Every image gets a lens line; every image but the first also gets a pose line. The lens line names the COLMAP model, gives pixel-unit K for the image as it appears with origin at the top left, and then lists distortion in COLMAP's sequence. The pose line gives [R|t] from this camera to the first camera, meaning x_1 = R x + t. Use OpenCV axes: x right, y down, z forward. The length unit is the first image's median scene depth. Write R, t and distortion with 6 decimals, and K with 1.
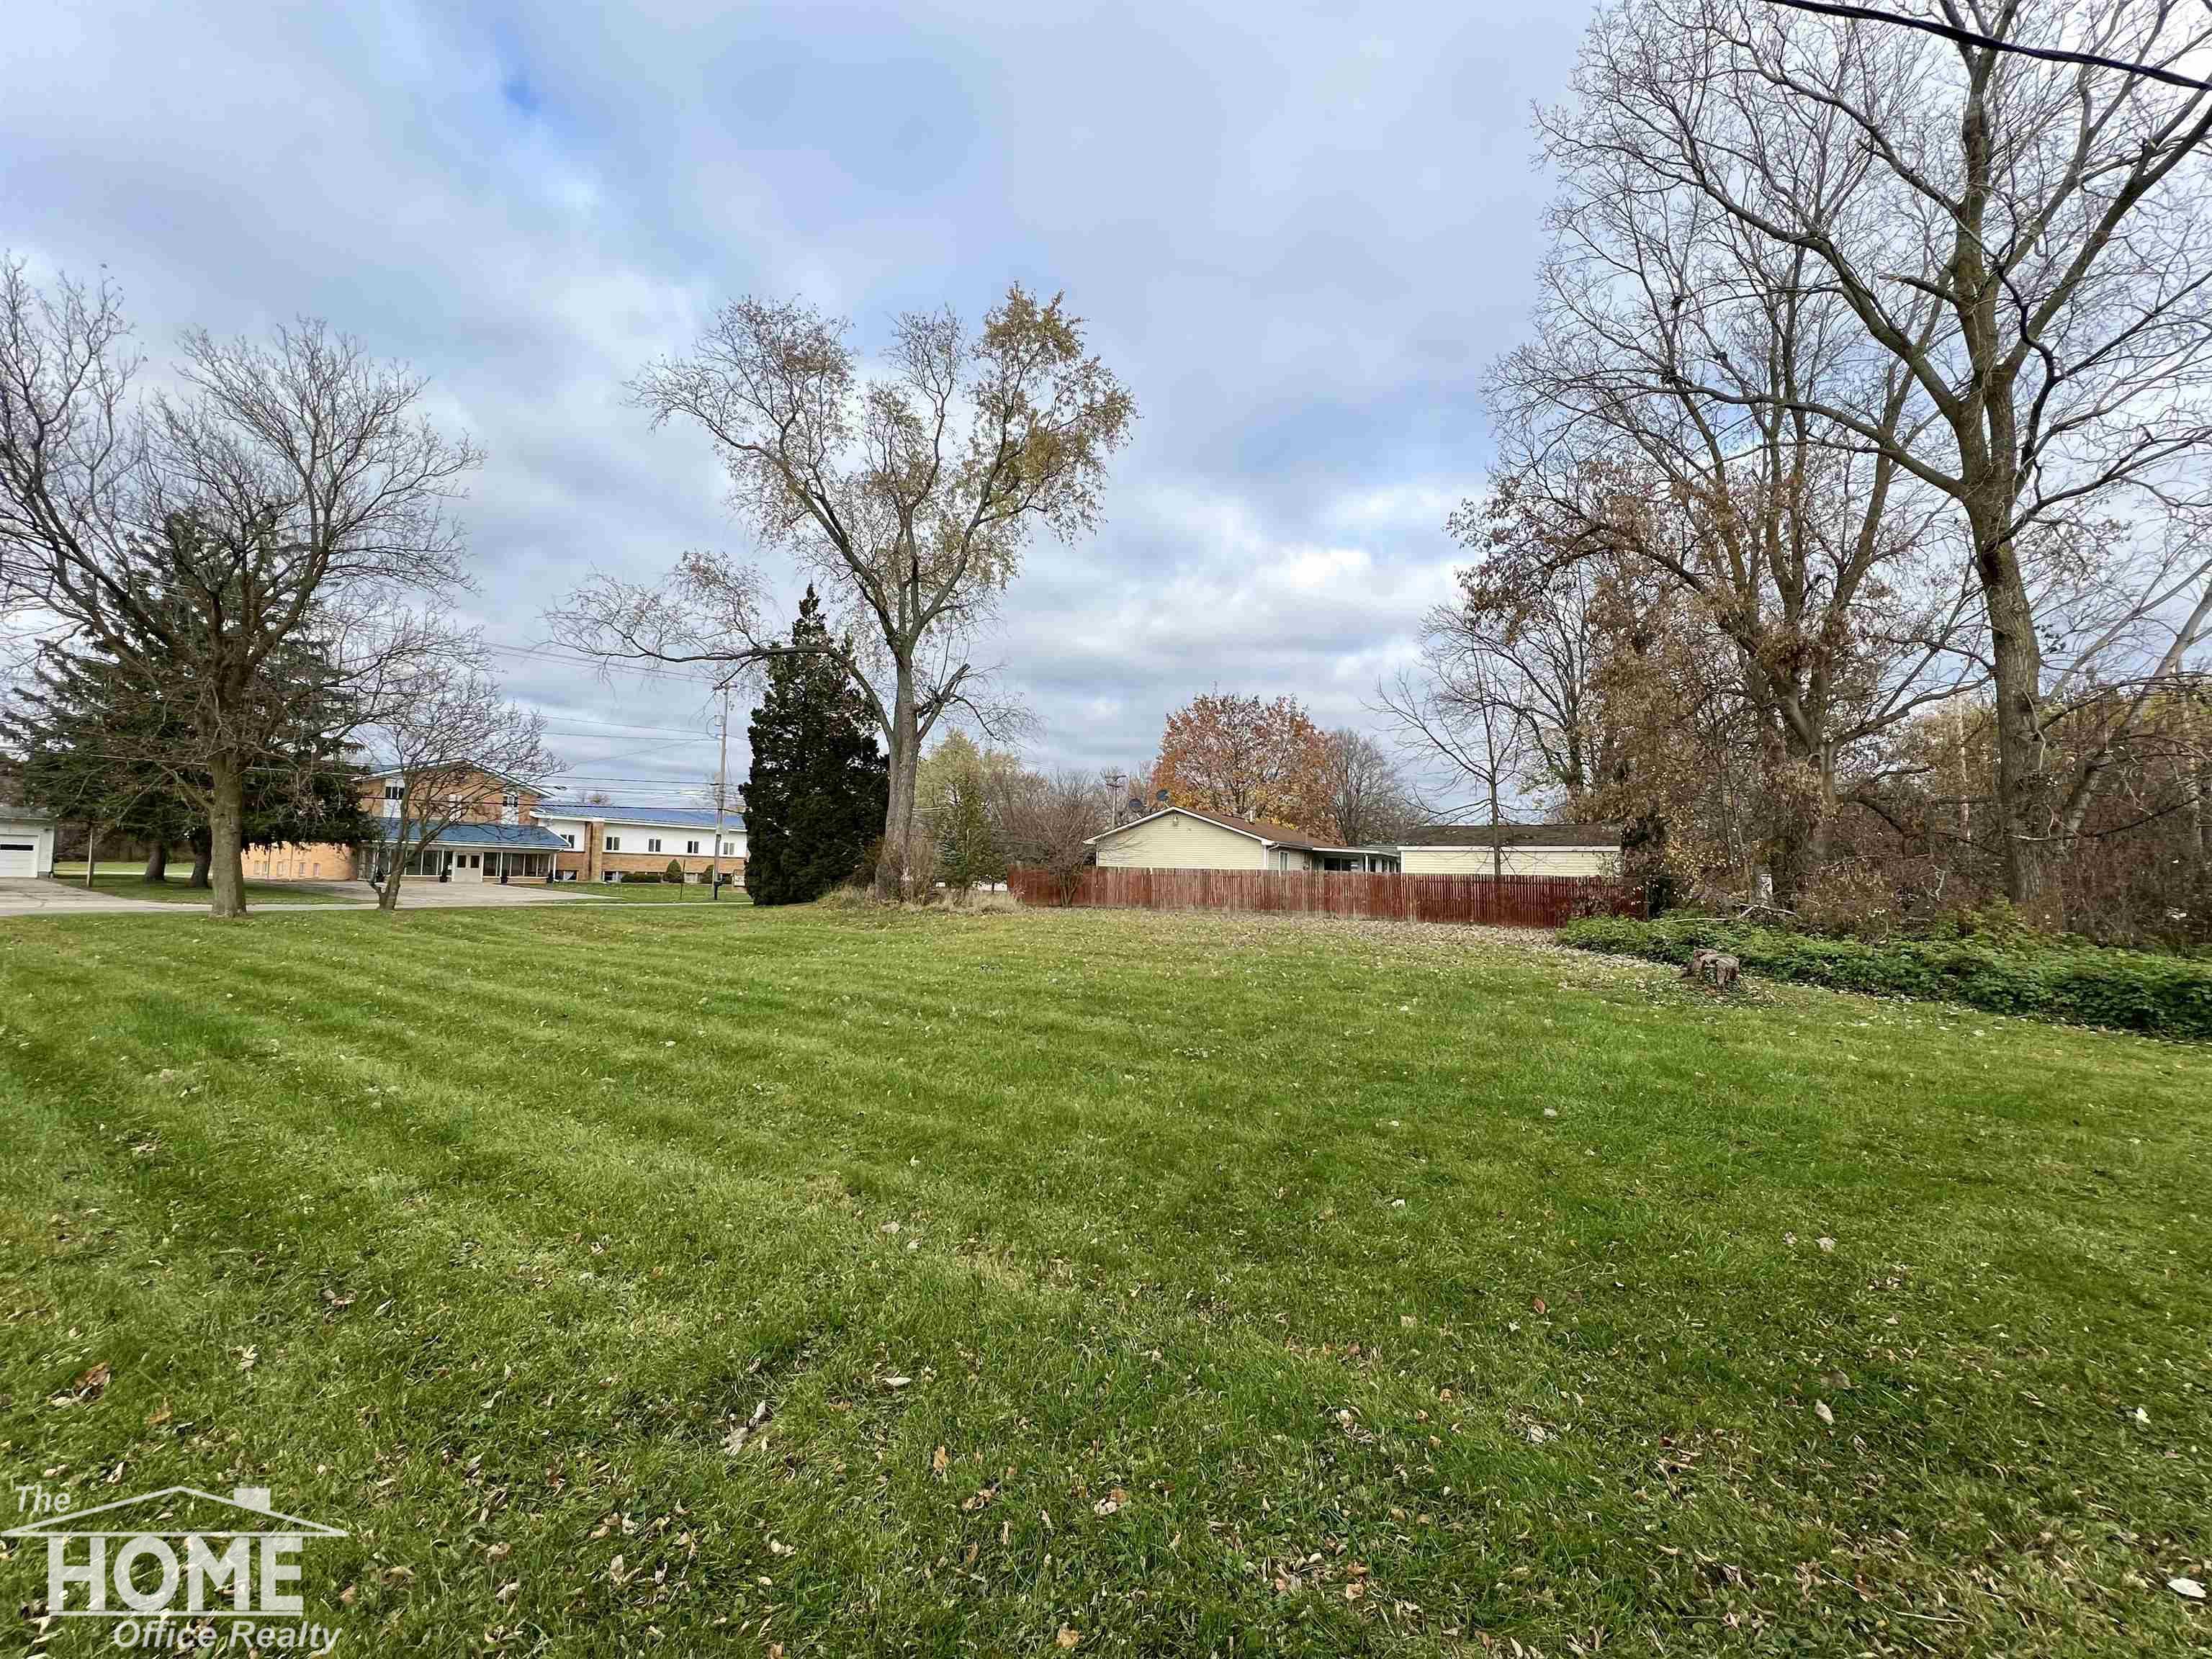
lens RADIAL K [[883.2, 0, 1108.9], [0, 883.2, 832.3], [0, 0, 1]] dist [-0.000280, 0.000228]
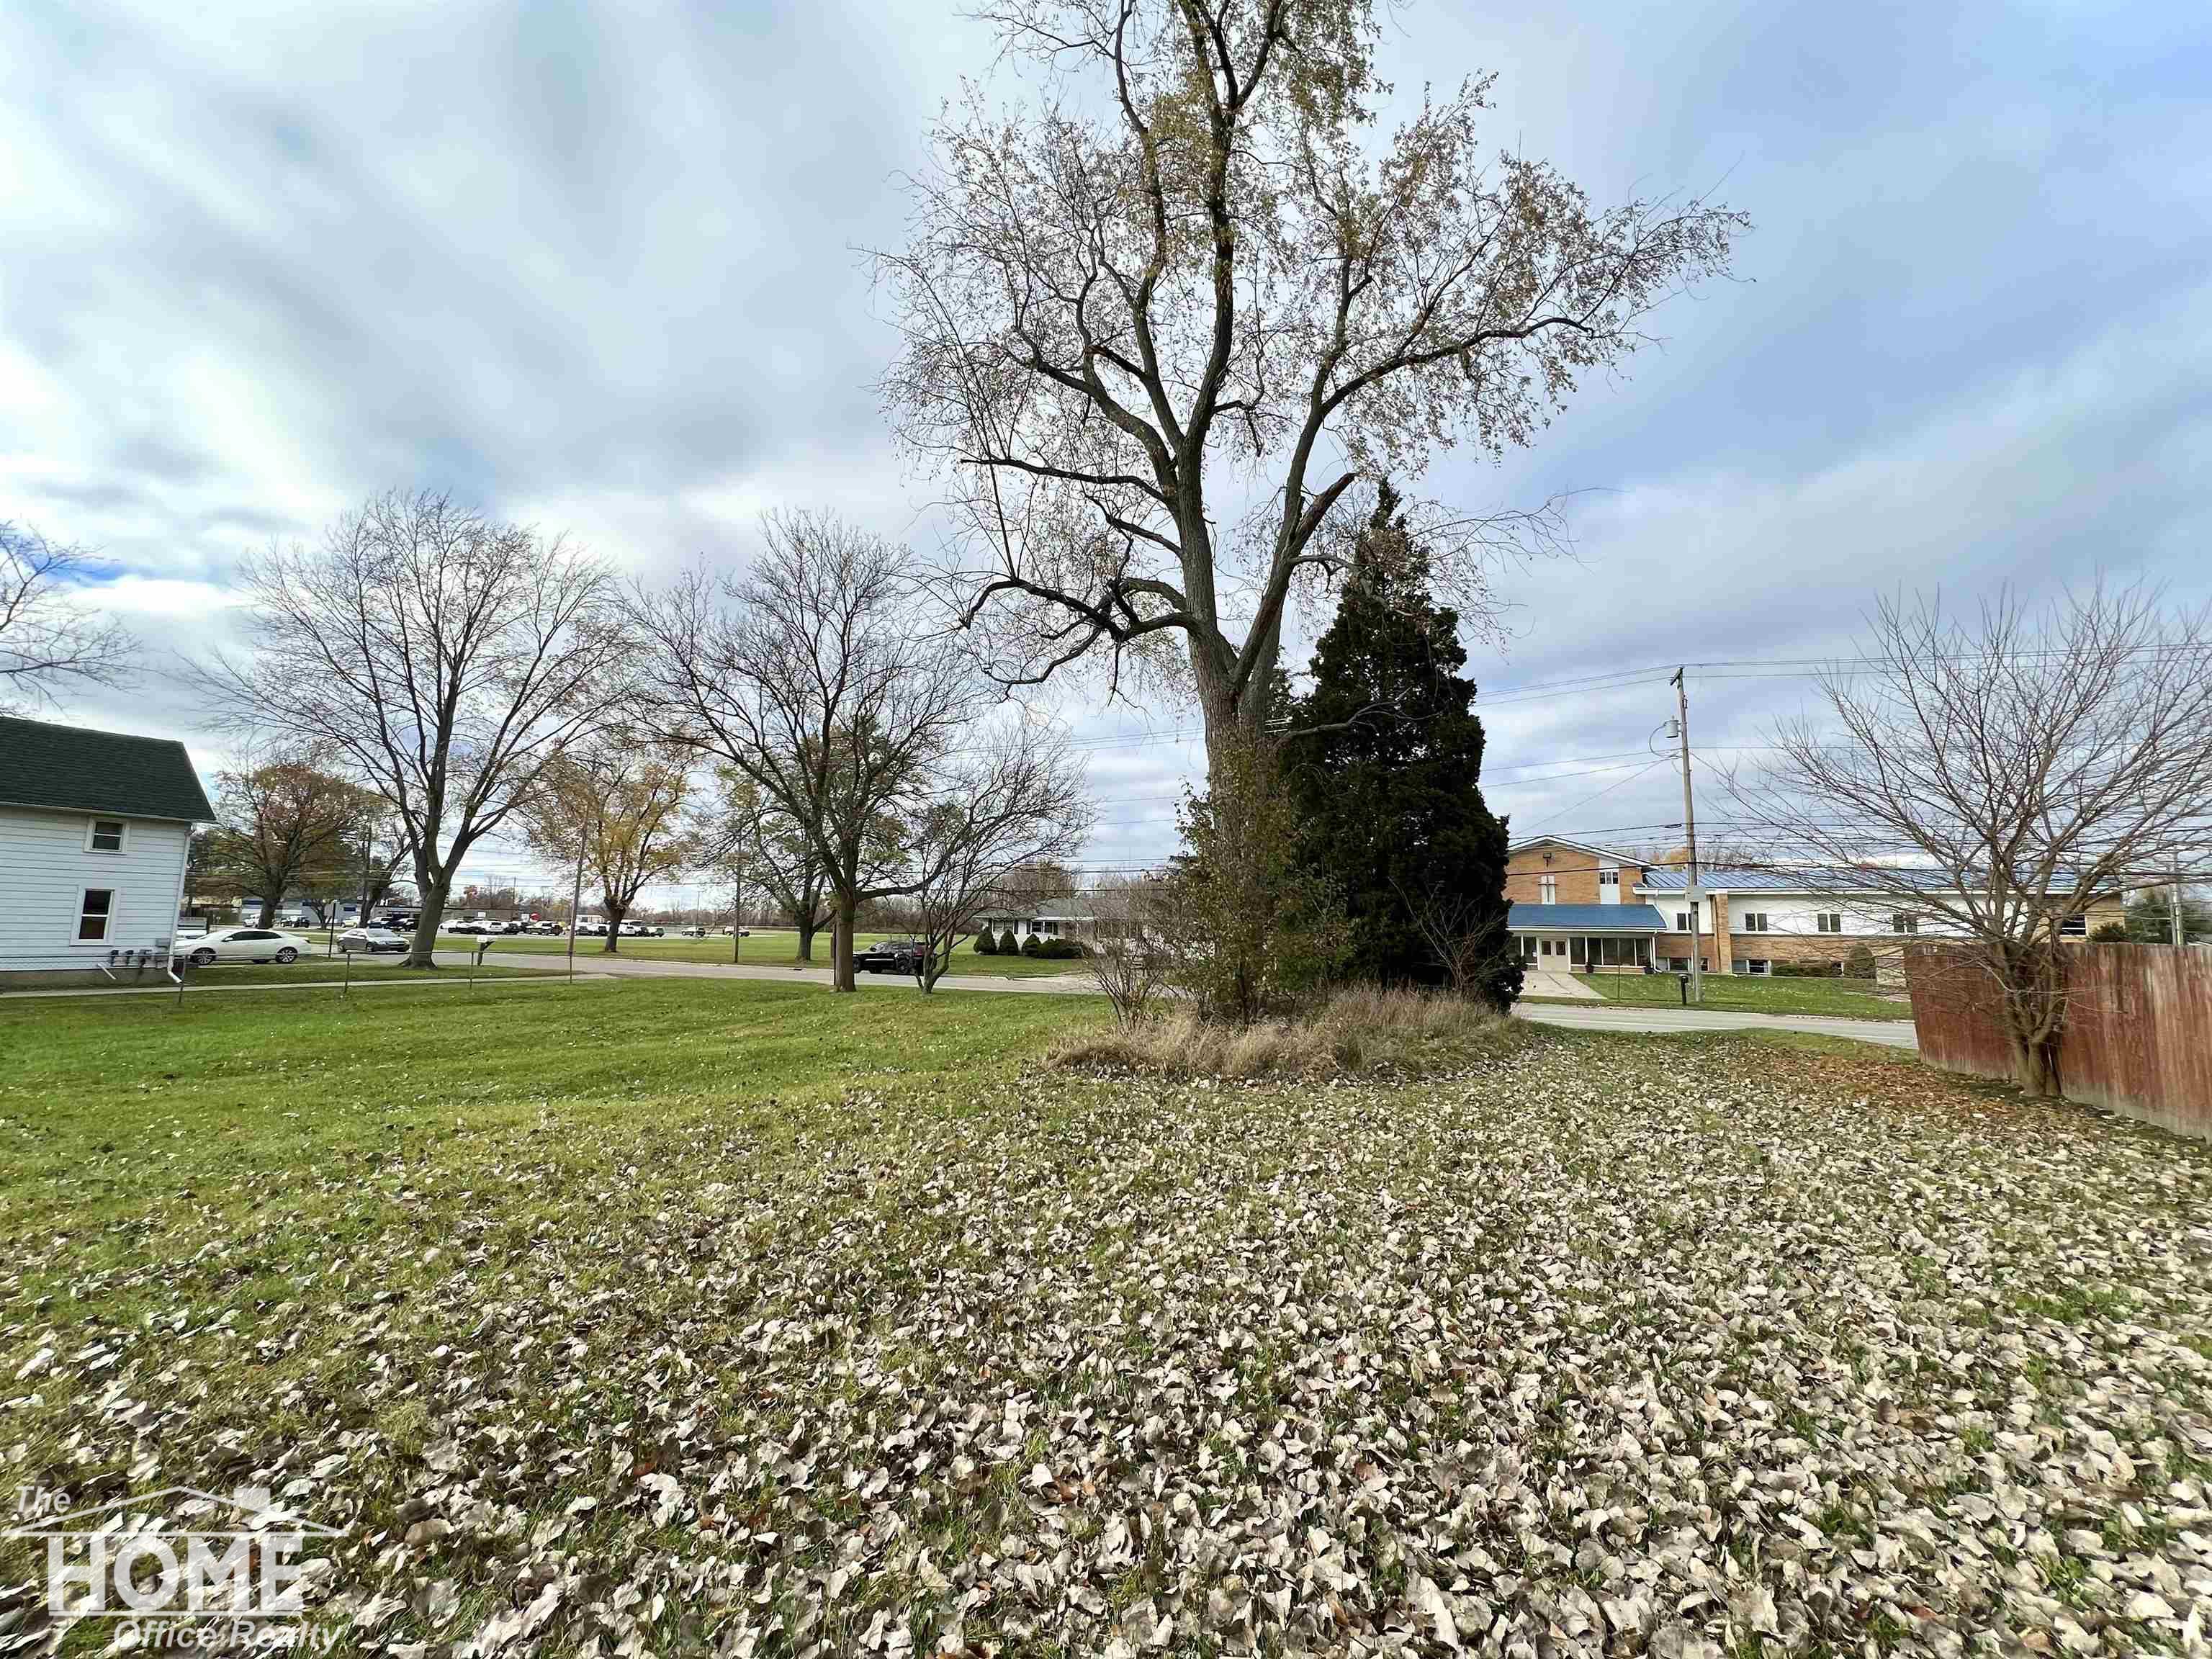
lens RADIAL K [[883.2, 0, 1108.9], [0, 883.2, 832.3], [0, 0, 1]] dist [-0.000280, 0.000228]
pose [[0.153099, -0.138083, -0.978516, 0.296030], [0.036514, 0.990304, -0.134033, 0.054323], [0.987536, -0.015209, 0.156657, 1.074591]]
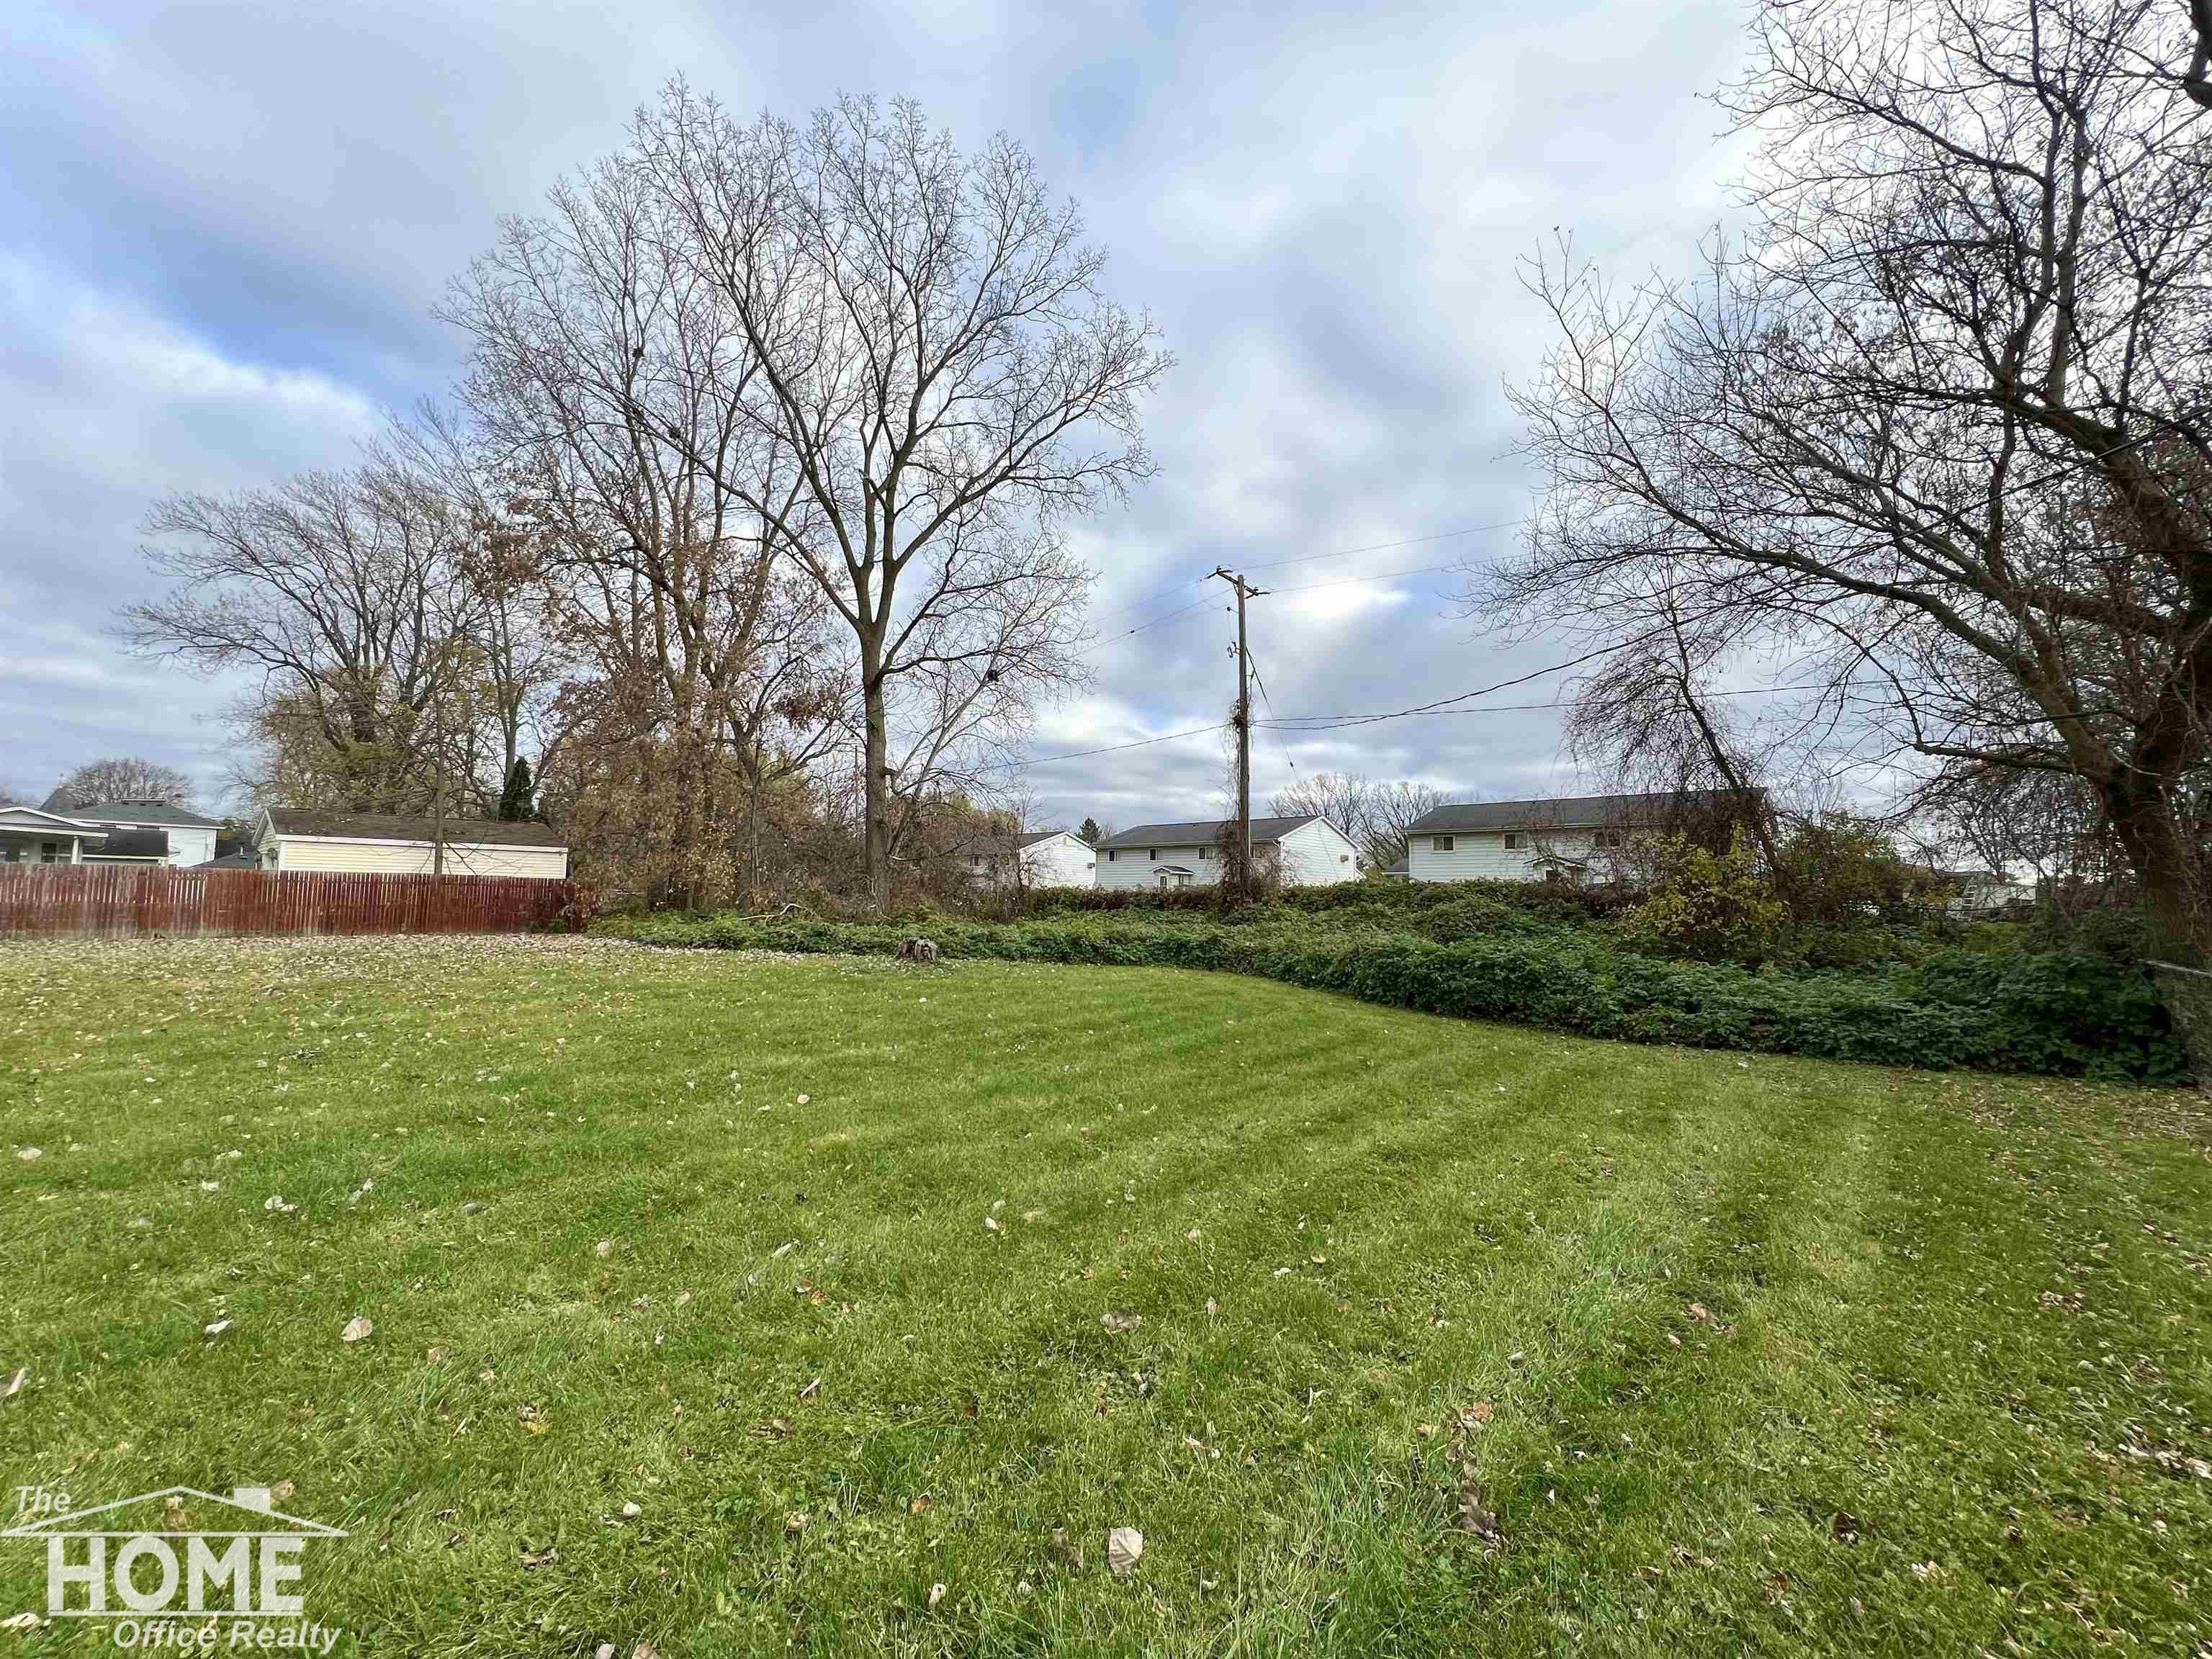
lens RADIAL K [[885.9, 0, 1107.0], [0, 885.9, 831.6], [0, 0, 1]] dist [0.000261, 0.000151]
pose [[0.180576, 0.053765, 0.982091, -0.366349], [-0.062024, 0.997140, -0.043185, 0.003042], [-0.981604, -0.053115, 0.183394, 0.242739]]
